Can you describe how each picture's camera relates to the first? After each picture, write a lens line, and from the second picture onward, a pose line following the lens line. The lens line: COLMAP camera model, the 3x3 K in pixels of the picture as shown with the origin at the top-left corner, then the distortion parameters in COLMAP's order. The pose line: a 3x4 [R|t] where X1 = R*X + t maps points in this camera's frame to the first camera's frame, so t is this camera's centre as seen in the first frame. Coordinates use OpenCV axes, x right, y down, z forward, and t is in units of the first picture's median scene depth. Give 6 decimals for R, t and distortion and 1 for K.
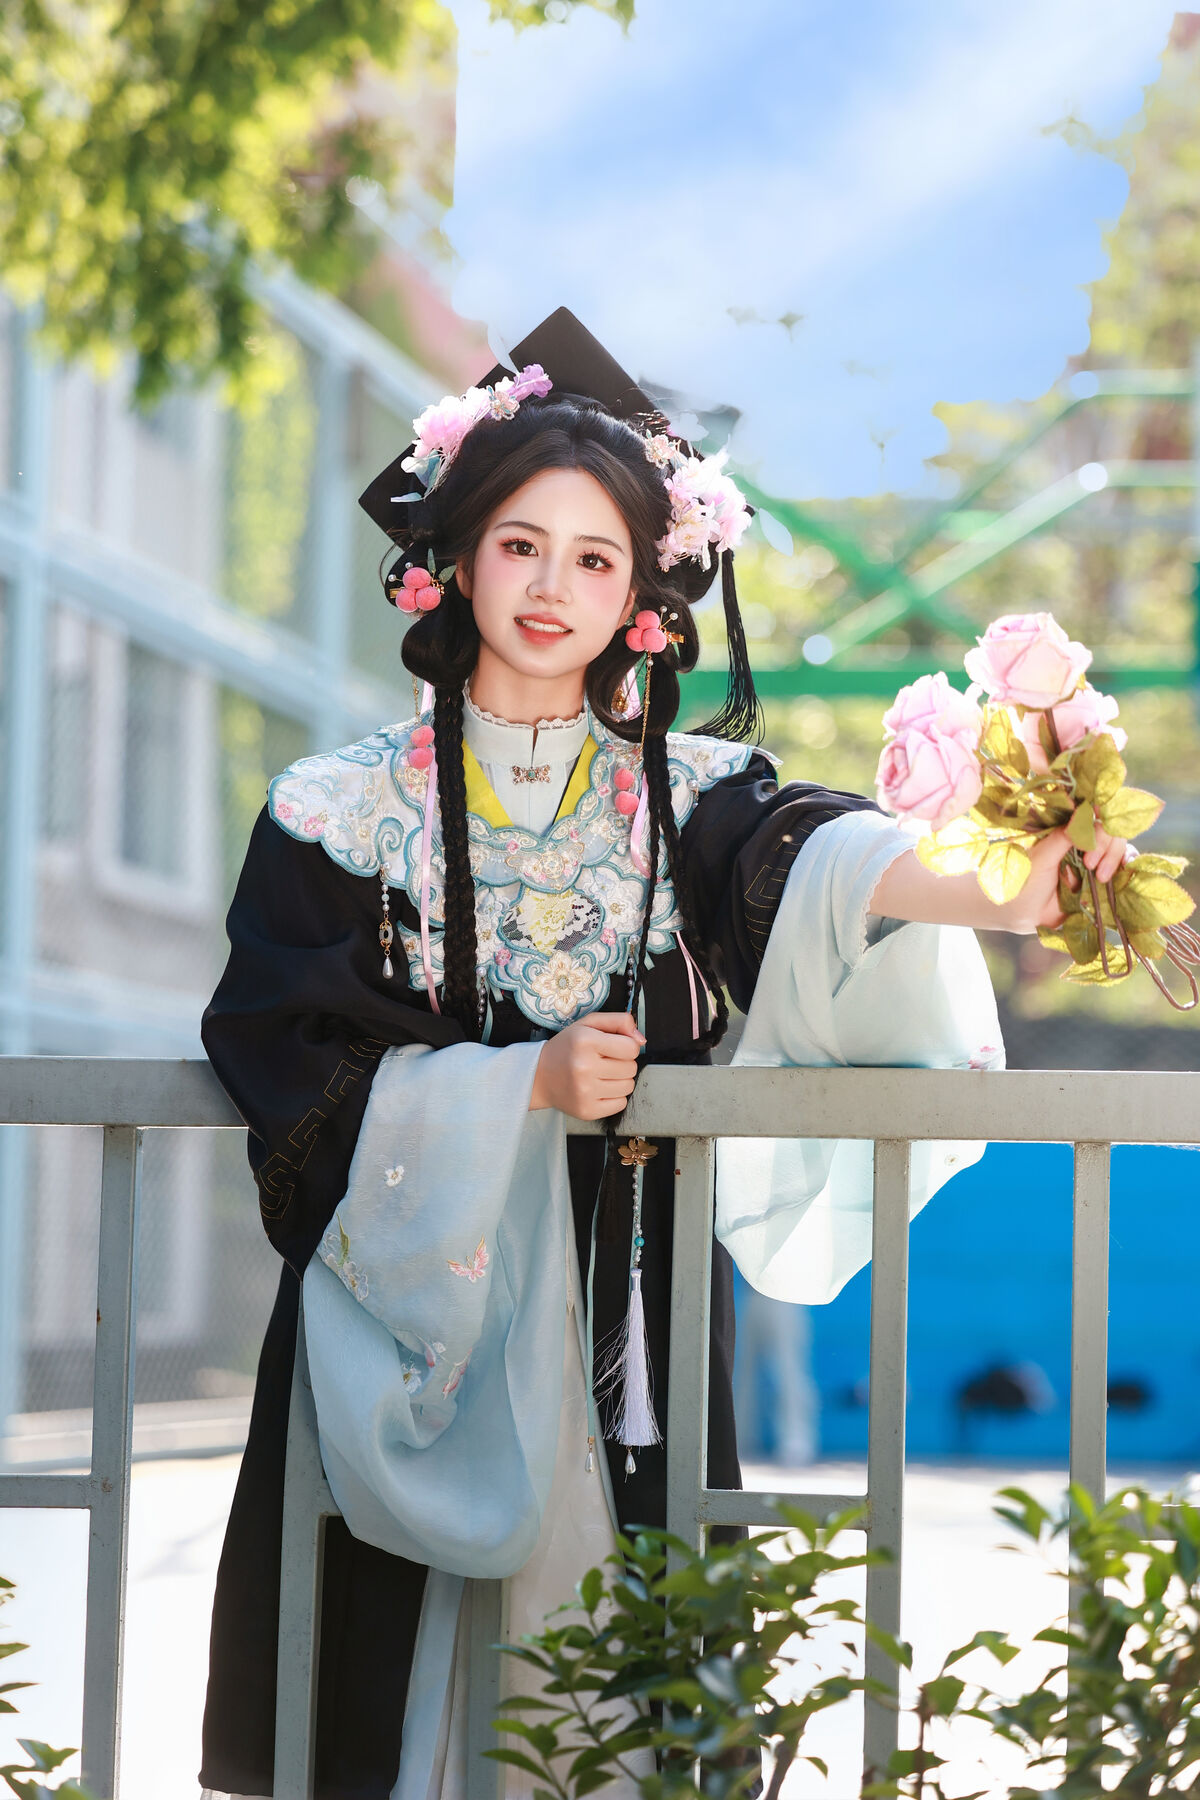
lens RADIAL K [[5052.6, 0, 600.0], [0, 5052.6, 900.0], [0, 0, 1]] dist [0.040145, 0.920333]
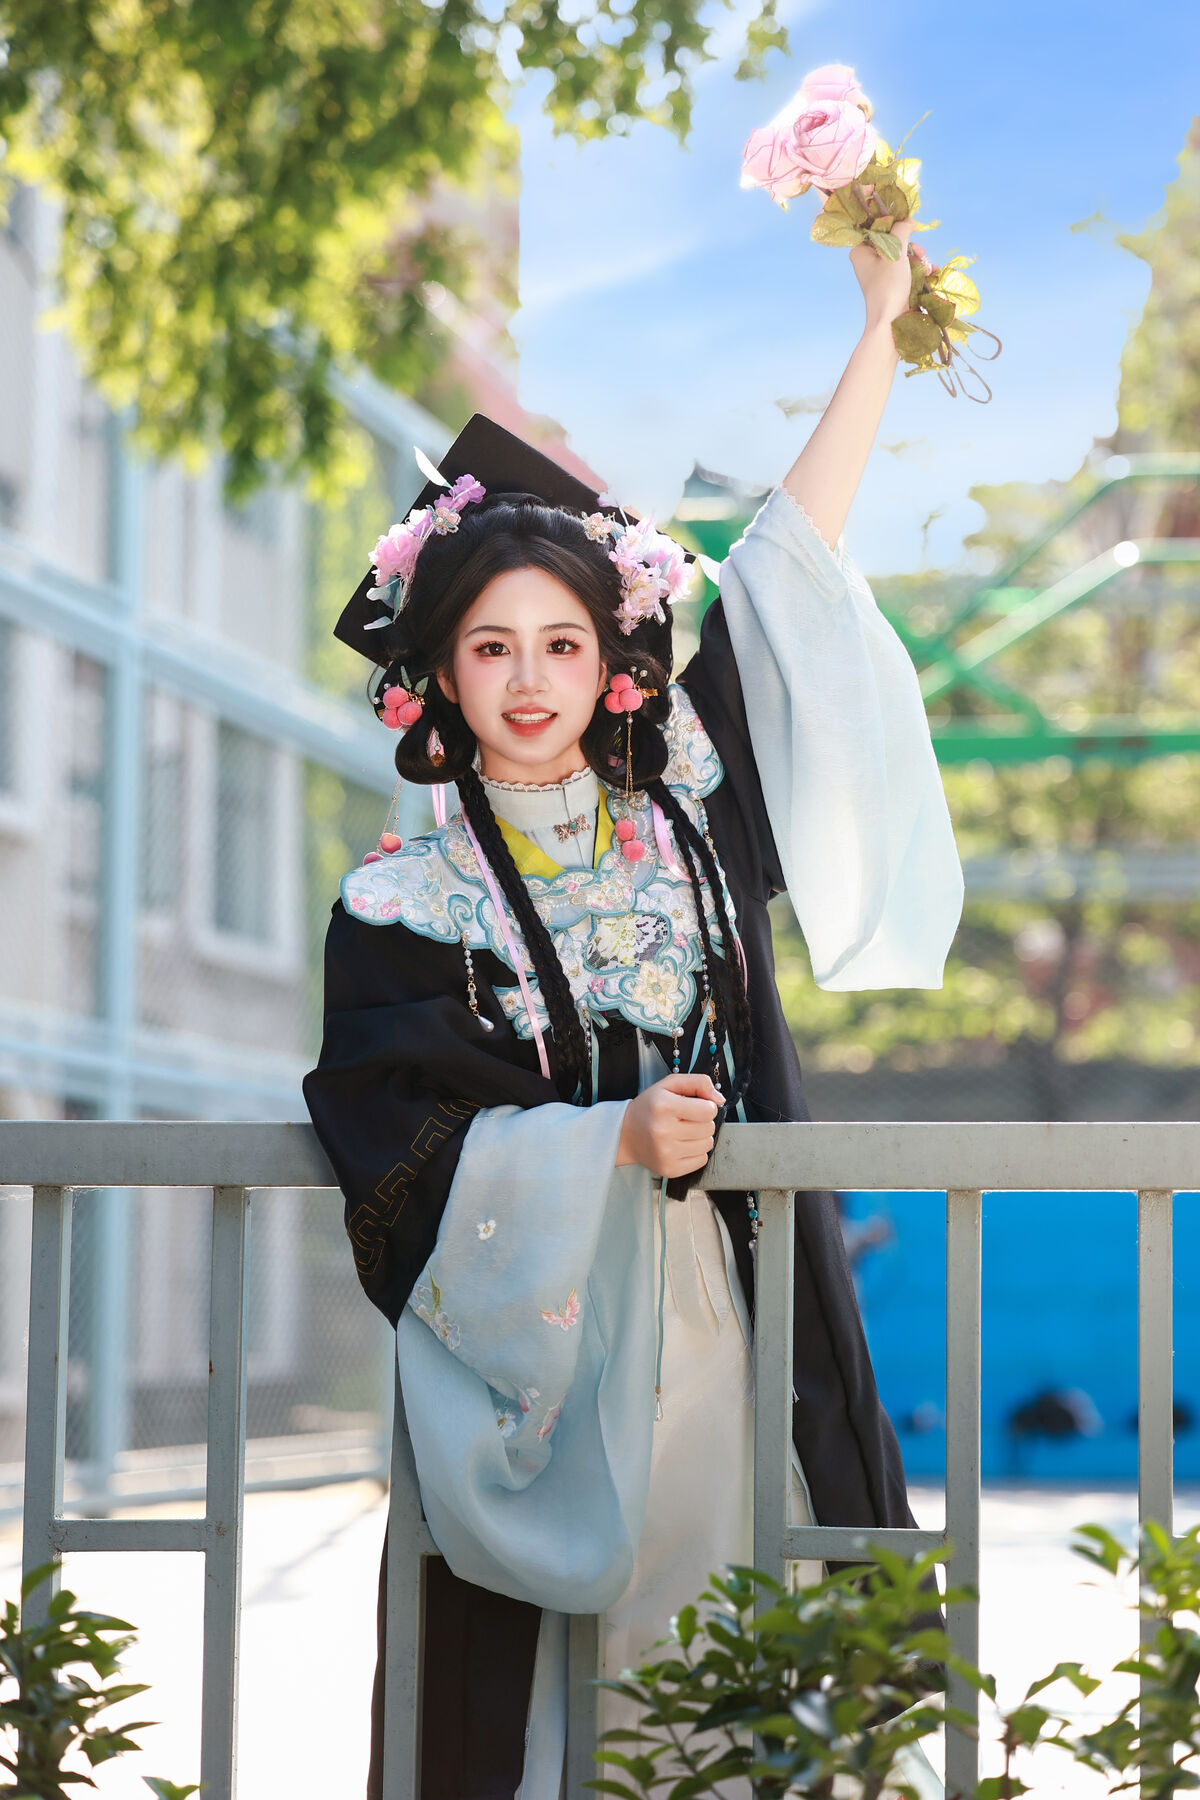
lens RADIAL K [[4732.8, 0, 600.0], [0, 4732.8, 900.0], [0, 0, 1]] dist [0.051947, 0.676674]
pose [[0.999828, -0.013958, -0.012210, -0.002519], [0.013815, 0.999836, -0.011745, -0.001210], [0.012372, 0.011574, 0.999856, 0.007839]]
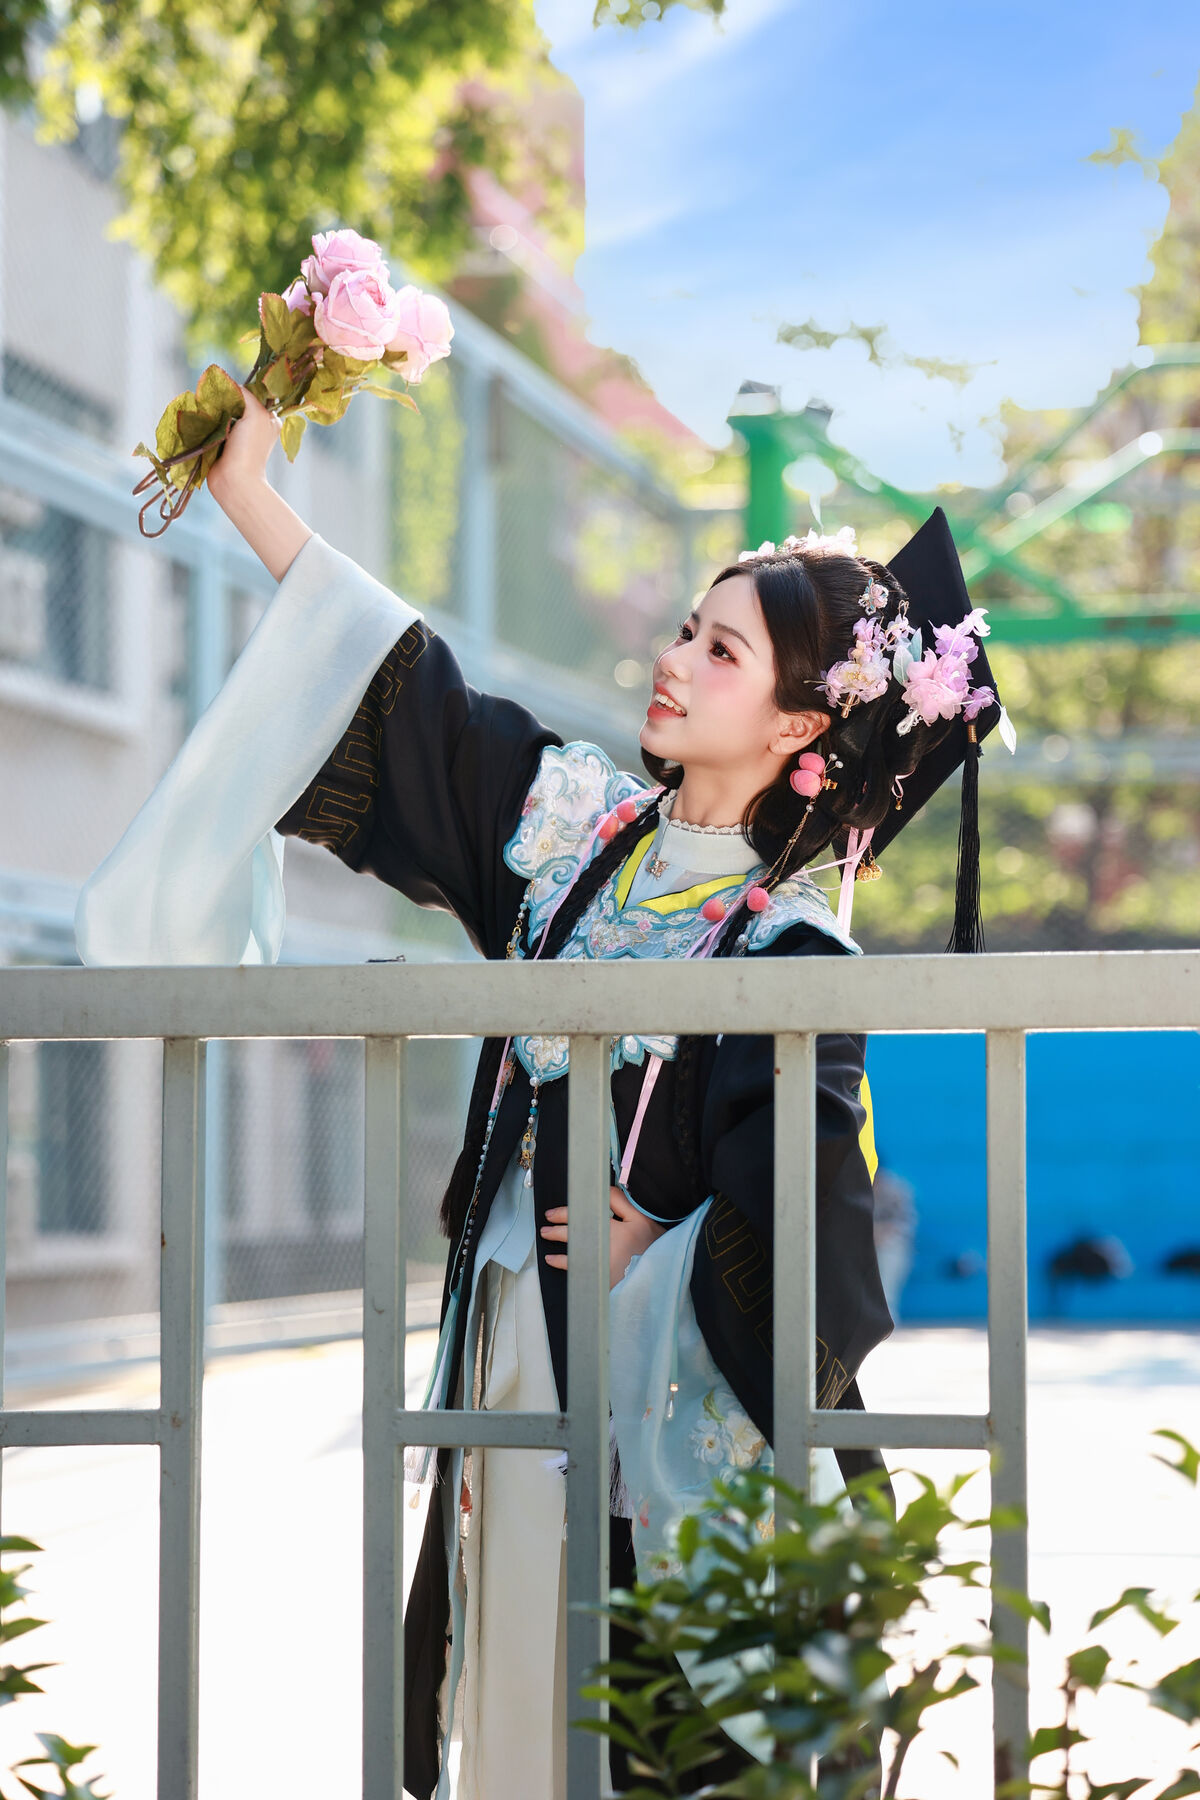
lens RADIAL K [[4098.3, 0, 600.0], [0, 4098.3, 900.0], [0, 0, 1]] dist [0.042337, 0.055351]
pose [[0.999062, -0.027515, -0.033448, 0.004788], [0.027836, 0.999570, 0.009177, 0.007518], [0.033181, -0.010099, 0.999398, 0.126968]]
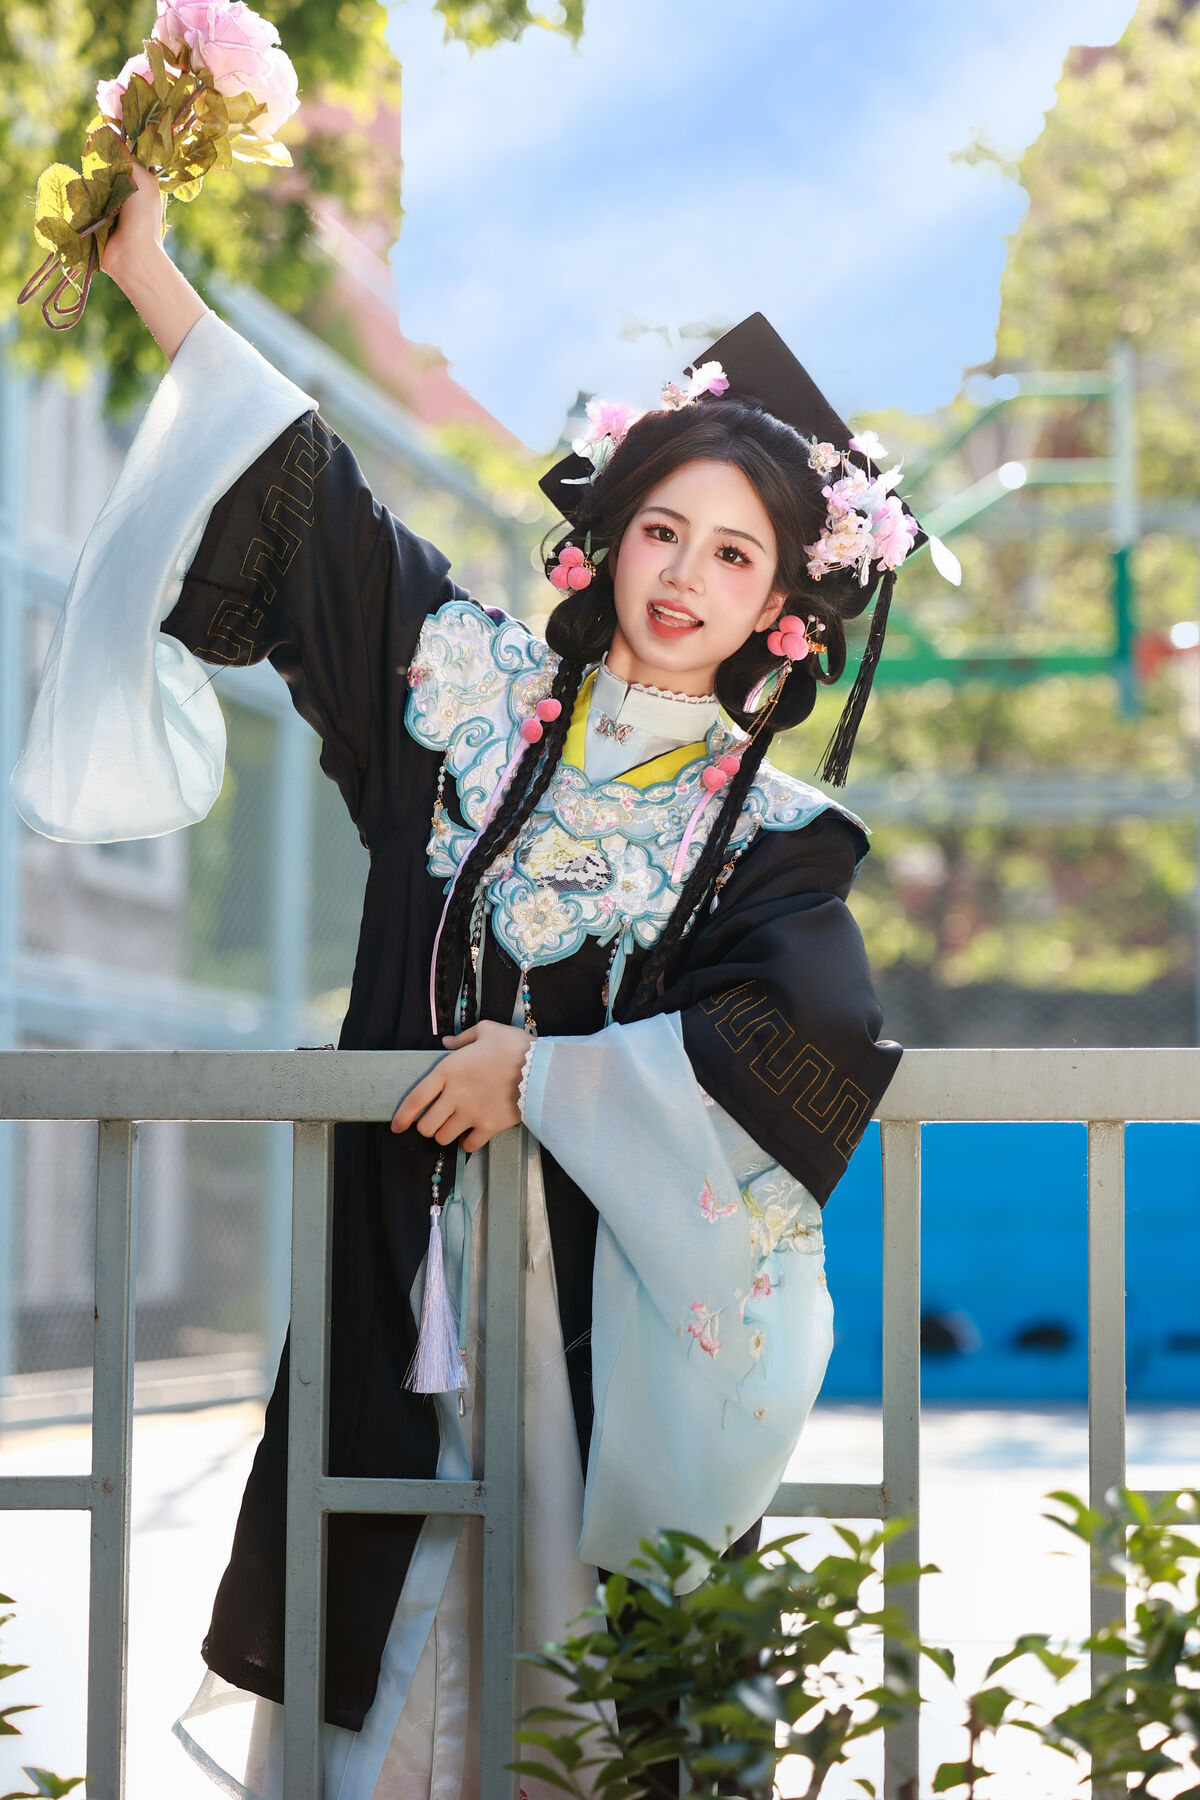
lens RADIAL K [[4582.3, 0, 600.0], [0, 4582.3, 900.0], [0, 0, 1]] dist [0.019552, 0.458824]
pose [[0.999755, -0.015930, 0.015340, -0.007217], [0.015866, 0.999865, 0.004294, -0.000162], [-0.015406, -0.004050, 0.999873, 0.057162]]
